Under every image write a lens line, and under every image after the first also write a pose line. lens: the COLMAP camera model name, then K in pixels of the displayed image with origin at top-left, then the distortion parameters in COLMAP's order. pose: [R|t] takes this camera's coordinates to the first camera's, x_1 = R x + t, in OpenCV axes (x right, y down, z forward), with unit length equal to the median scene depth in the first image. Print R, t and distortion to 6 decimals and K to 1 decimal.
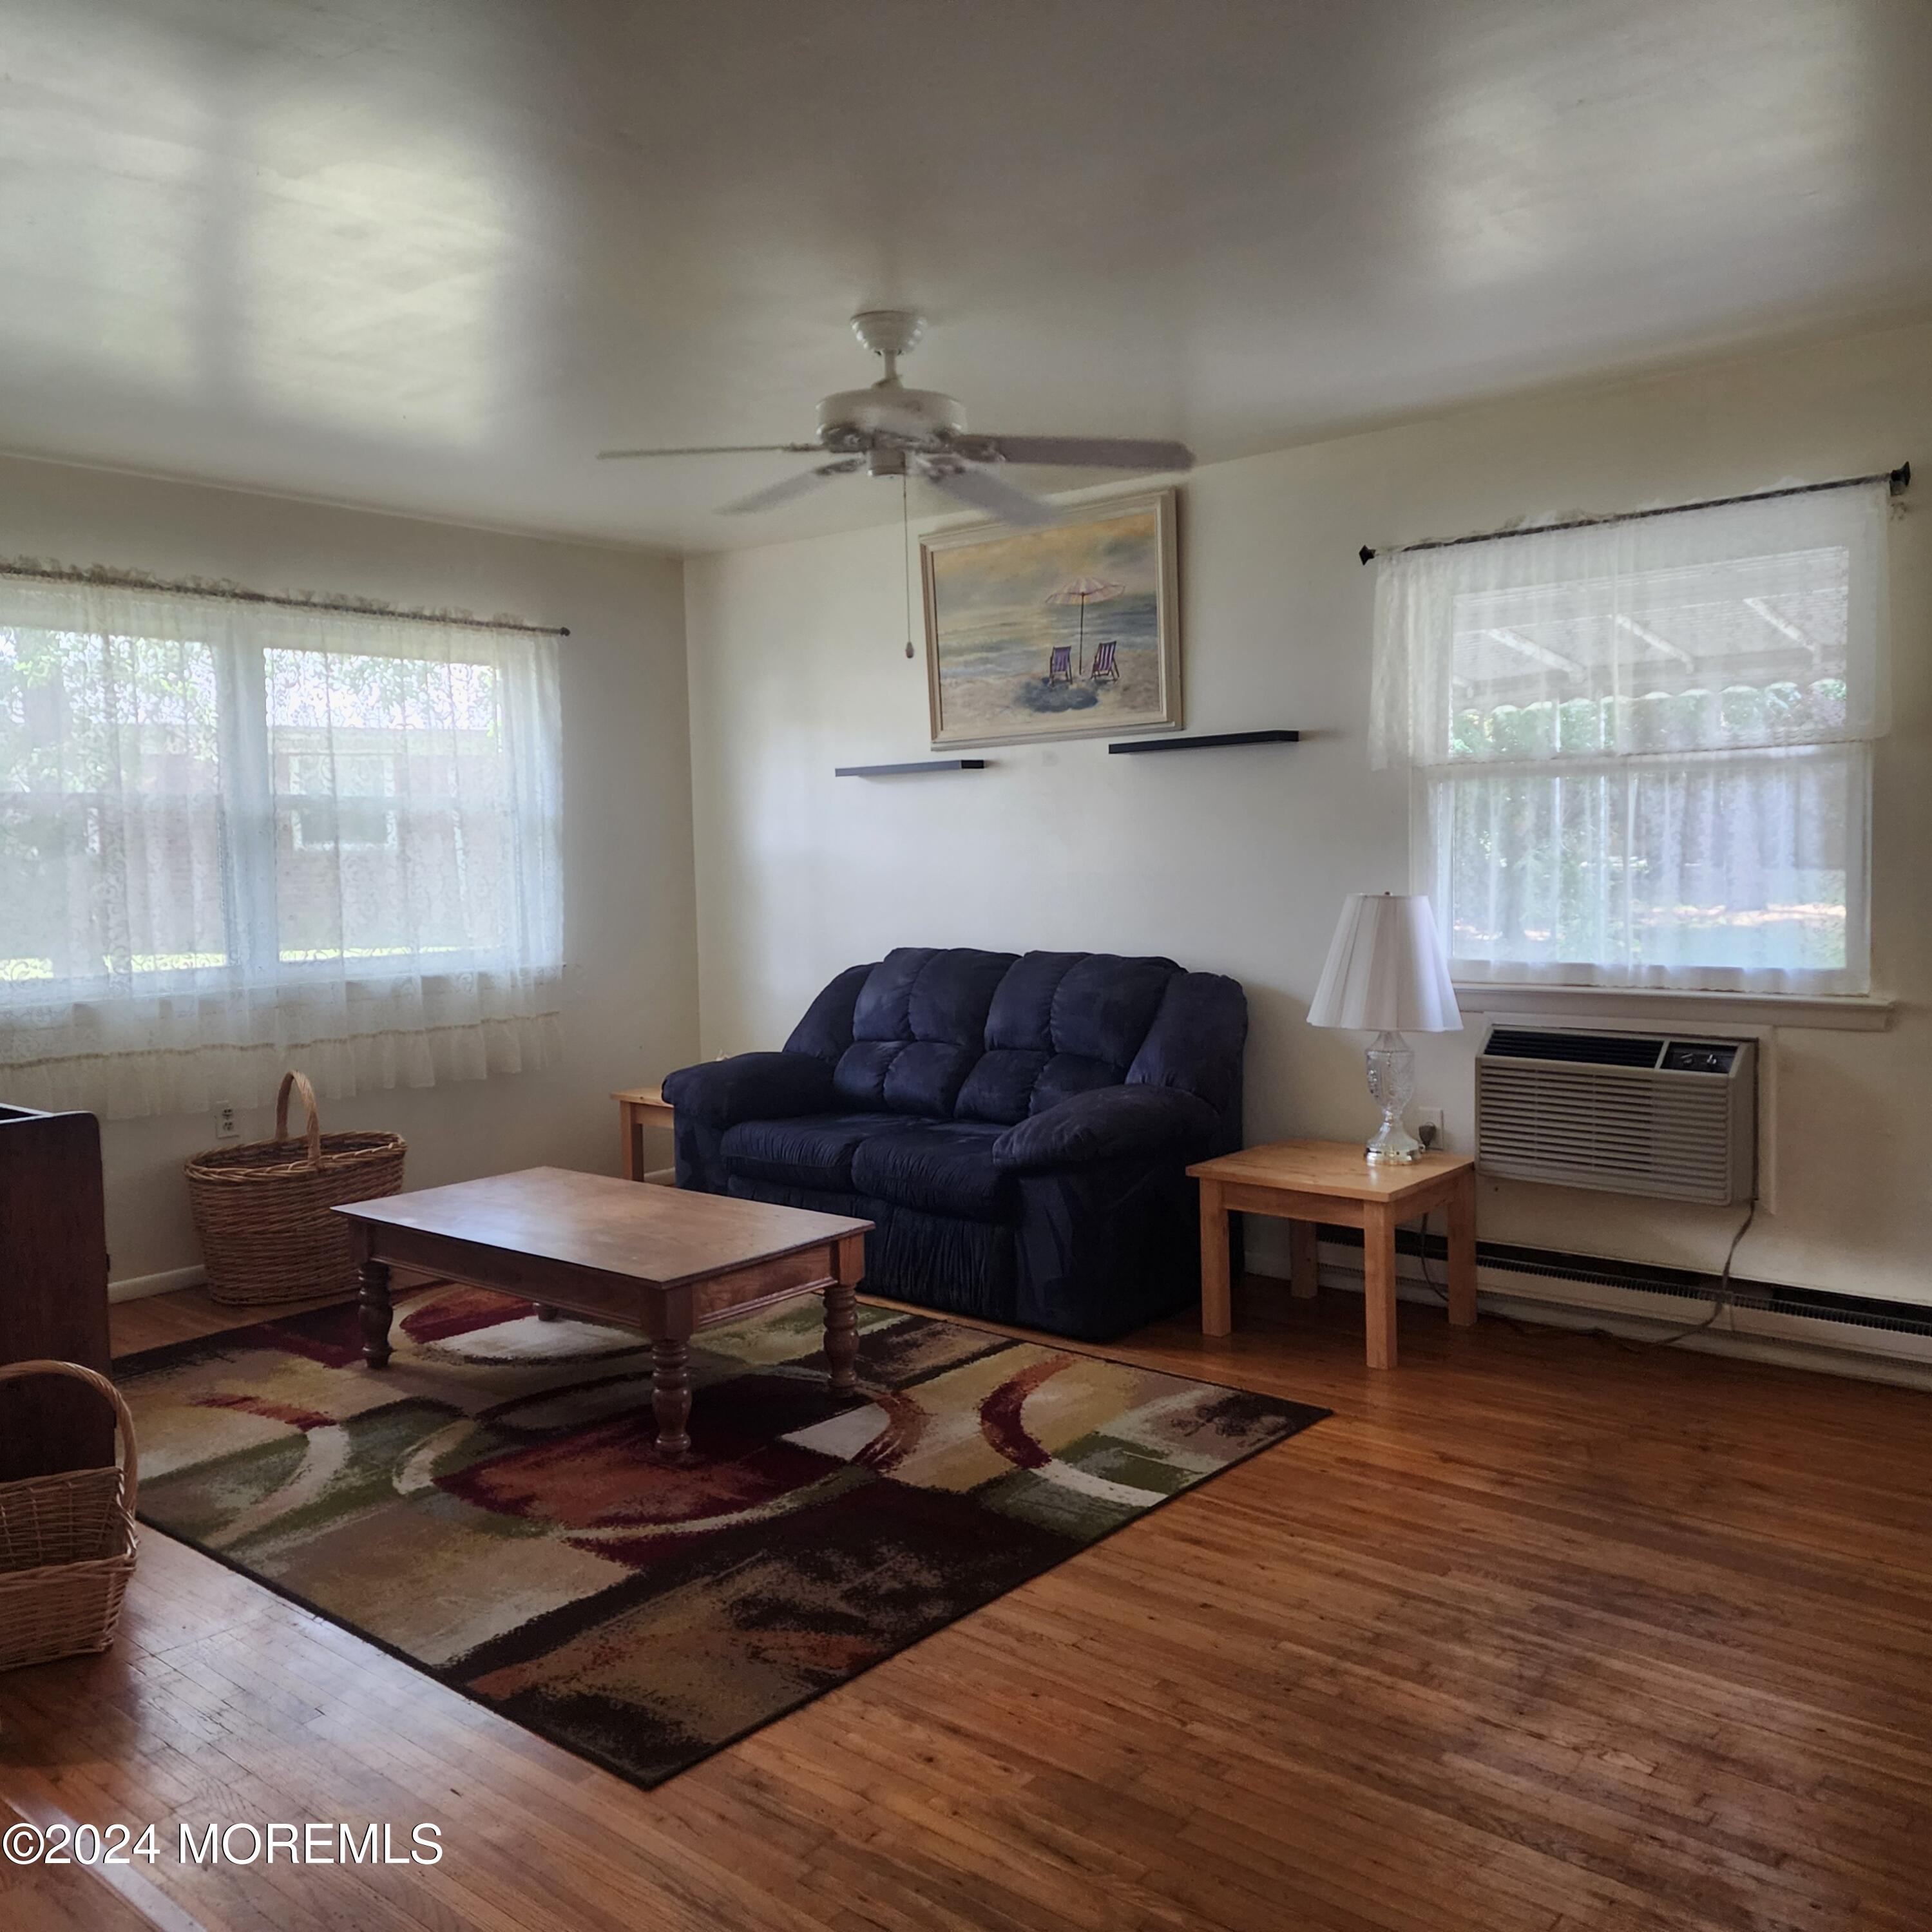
lens RADIAL K [[1740.9, 0, 967.5], [0, 1740.9, 951.0], [0, 0, 1]] dist [0.102436, -0.122048]
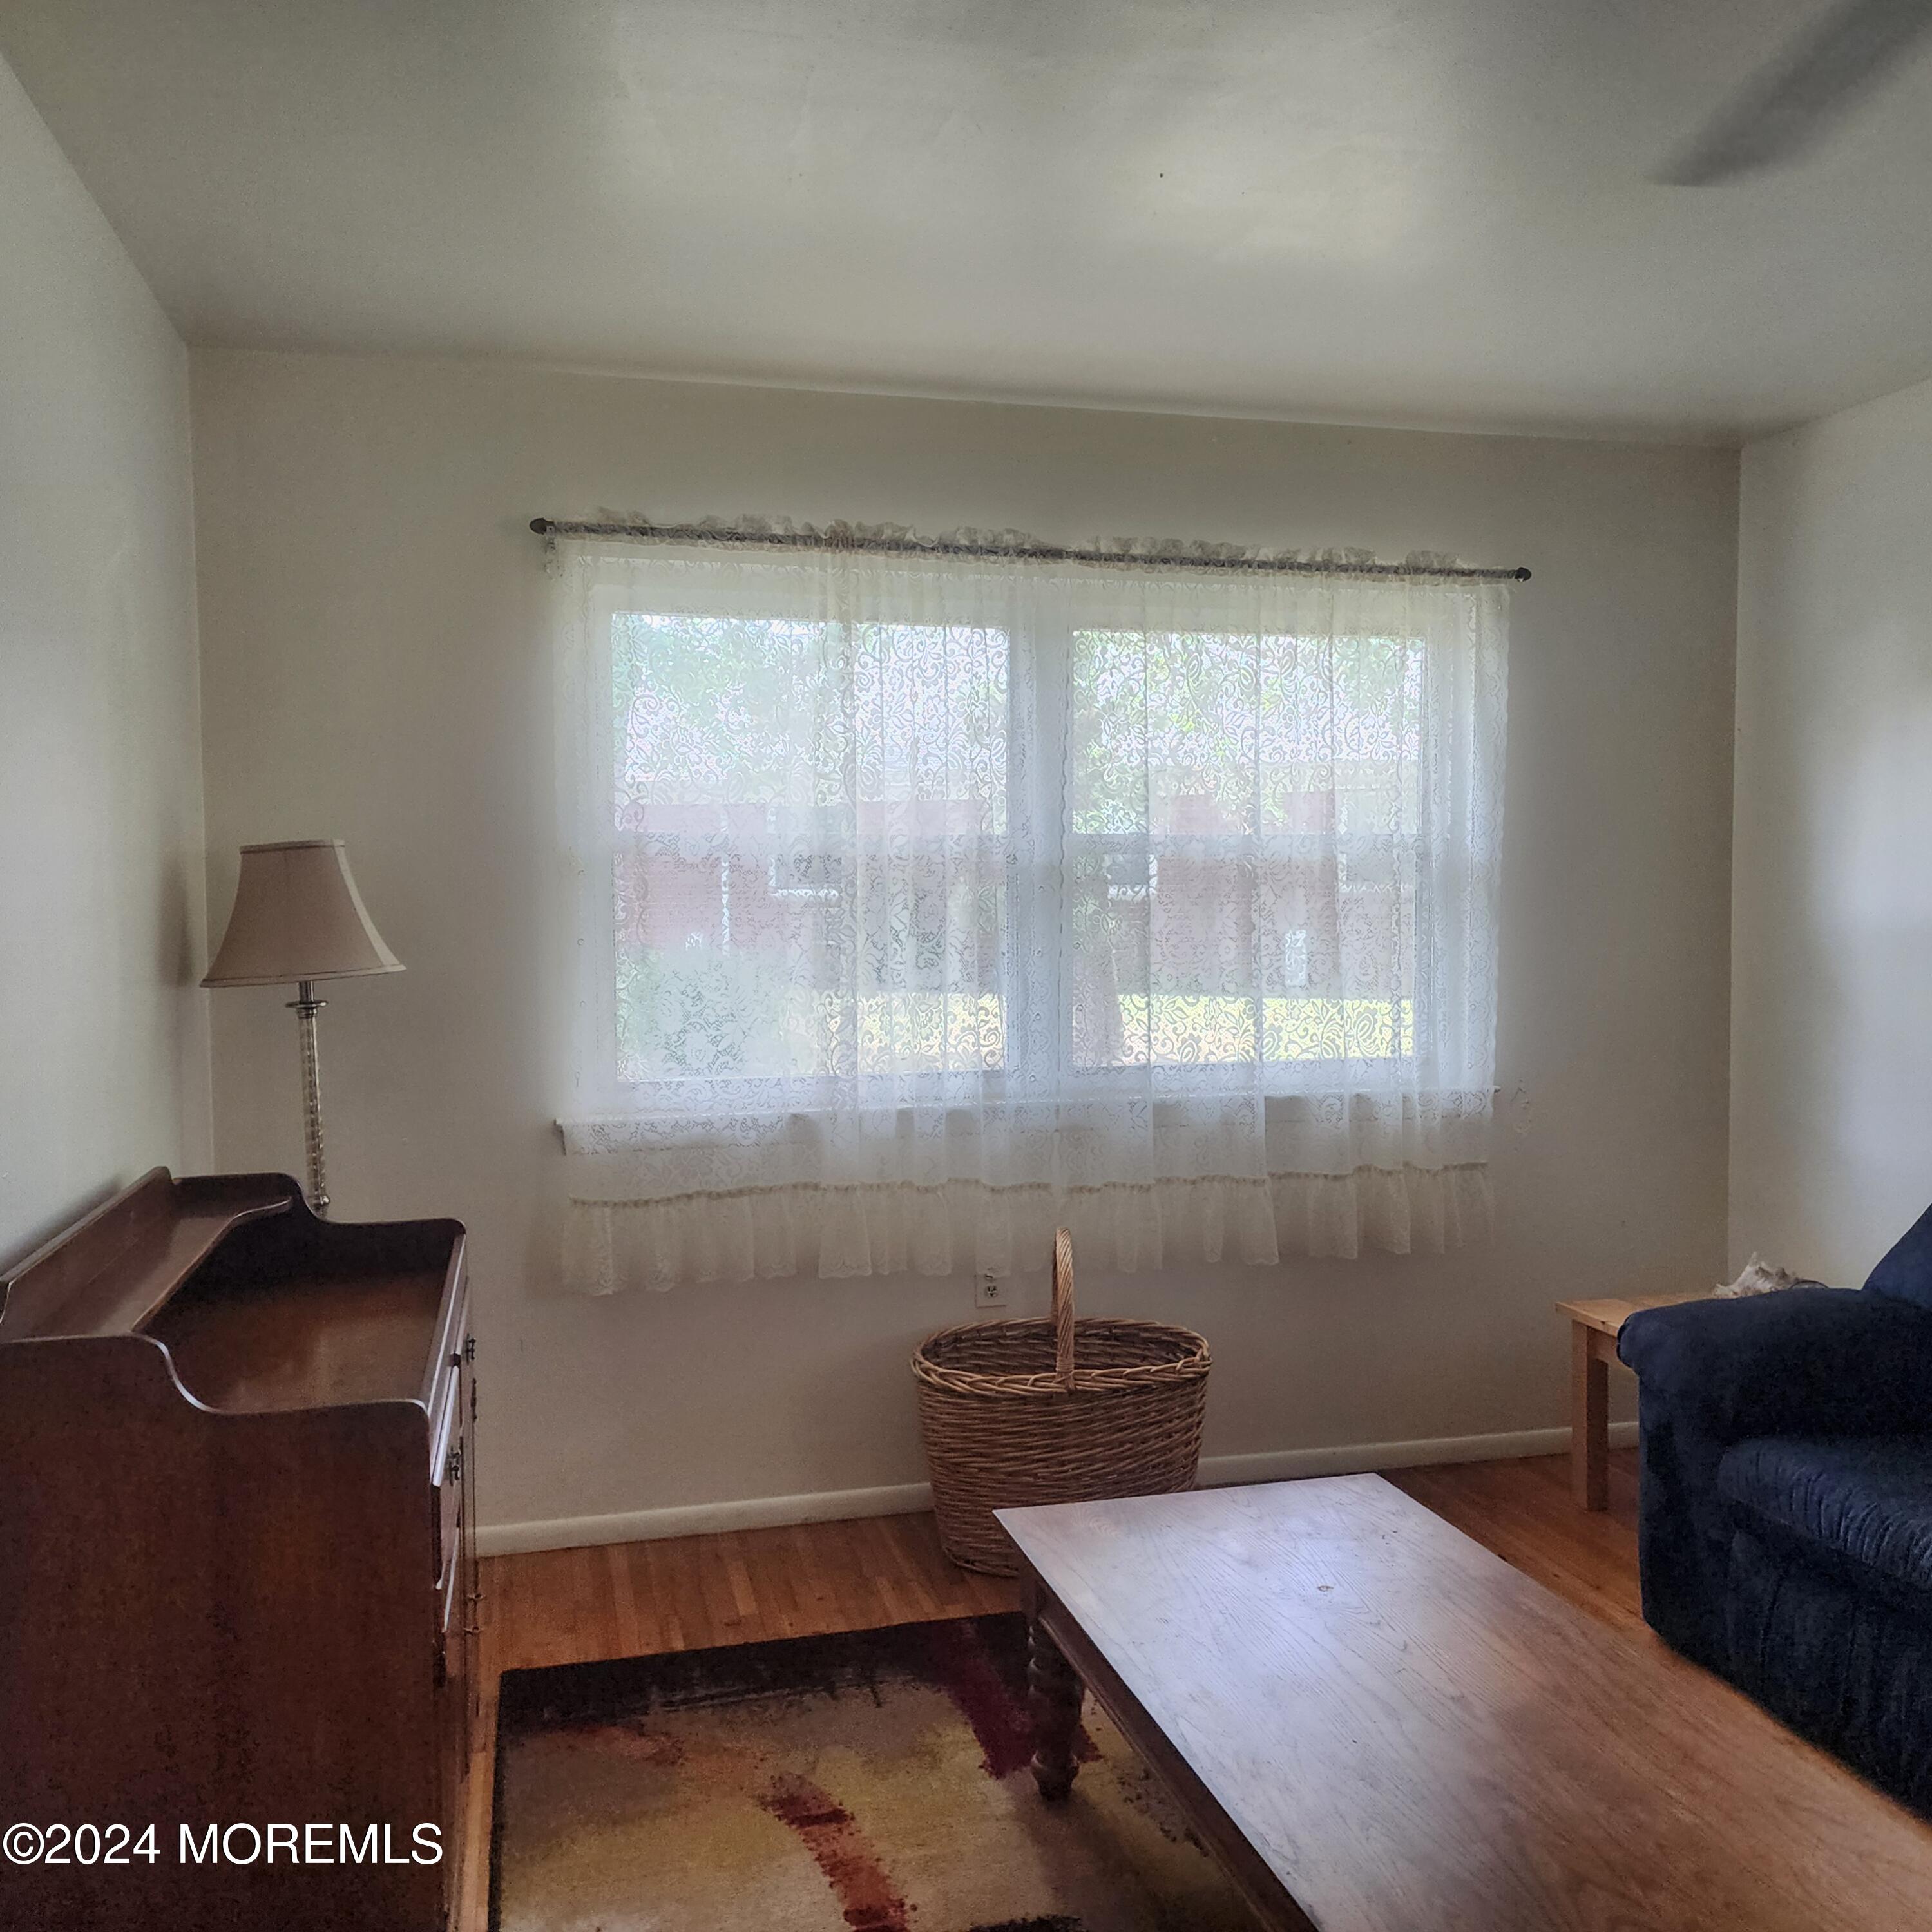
lens RADIAL K [[1732.2, 0, 961.9], [0, 1732.2, 982.0], [0, 0, 1]] dist [0.095427, -0.092932]
pose [[0.818647, 0.044666, -0.572558, -0.030802], [-0.044030, 0.998918, 0.014972, -0.043931], [0.572607, 0.012953, 0.819727, 0.476084]]
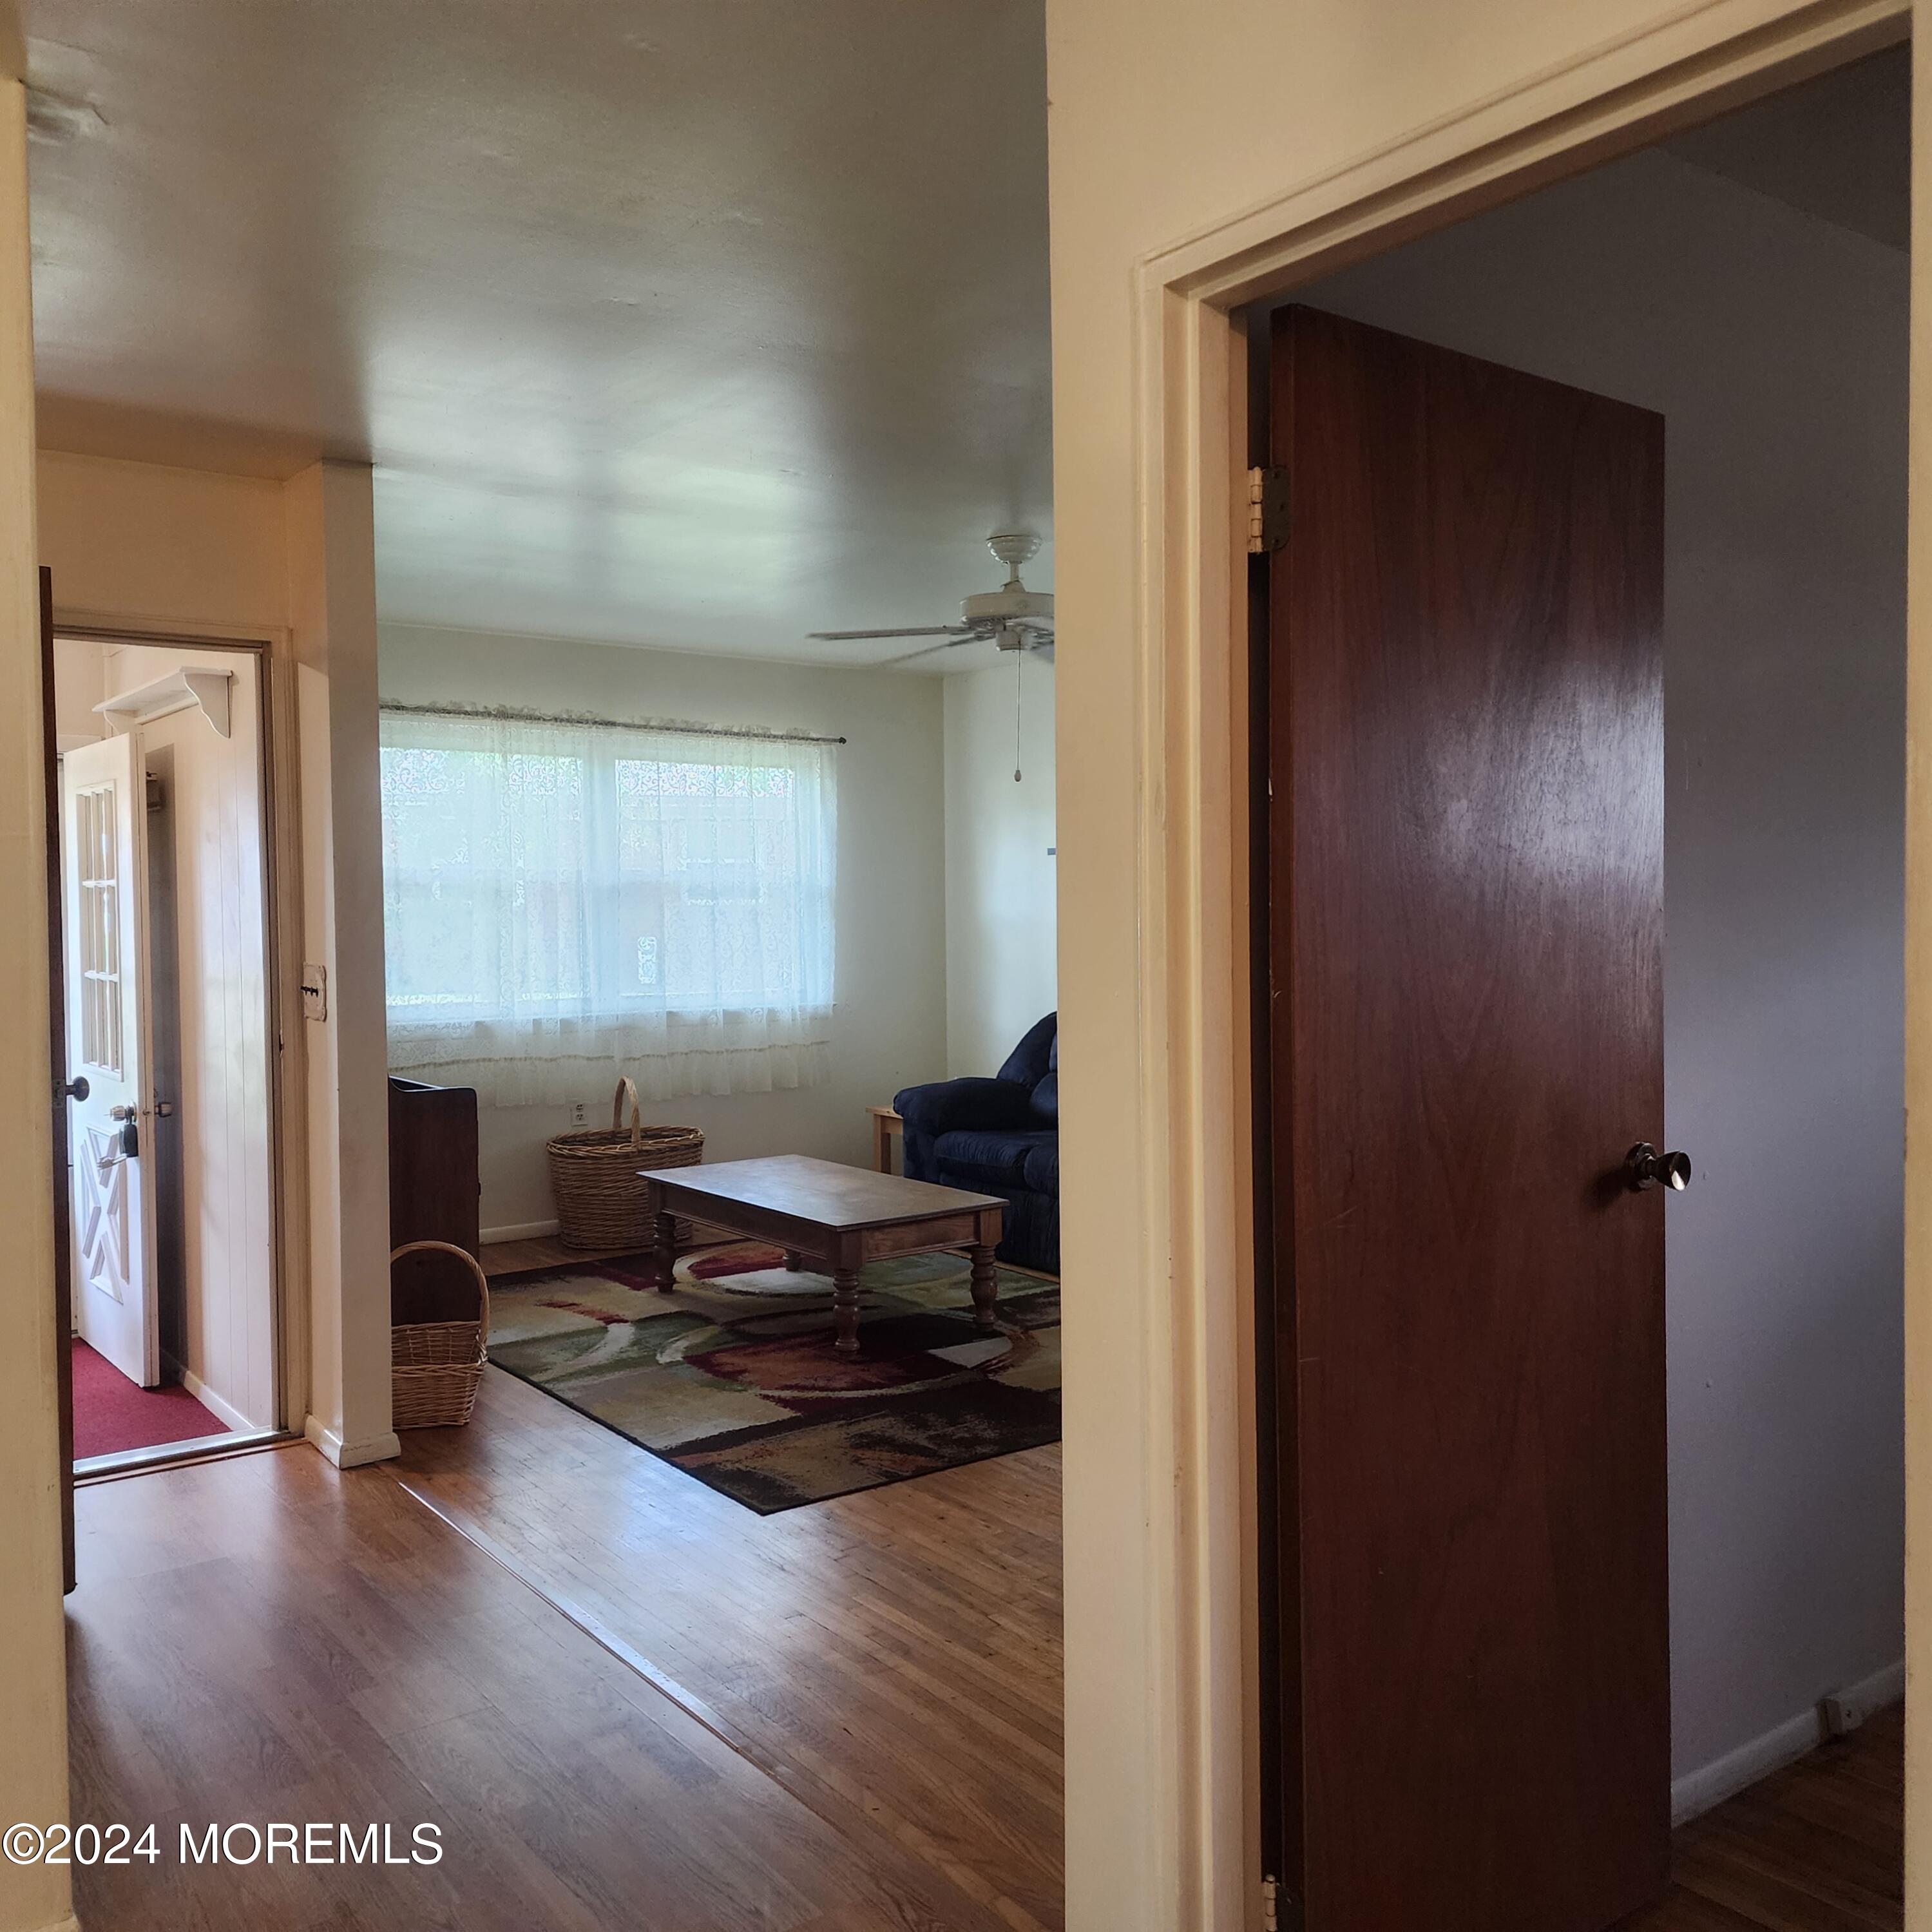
lens RADIAL K [[1747.7, 0, 938.9], [0, 1747.7, 976.7], [0, 0, 1]] dist [0.147057, -0.266692]
pose [[0.973075, 0.022187, -0.229420, 0.174321], [-0.026093, 0.999561, -0.014006, 0.004908], [0.229008, 0.019616, 0.973227, -0.276206]]
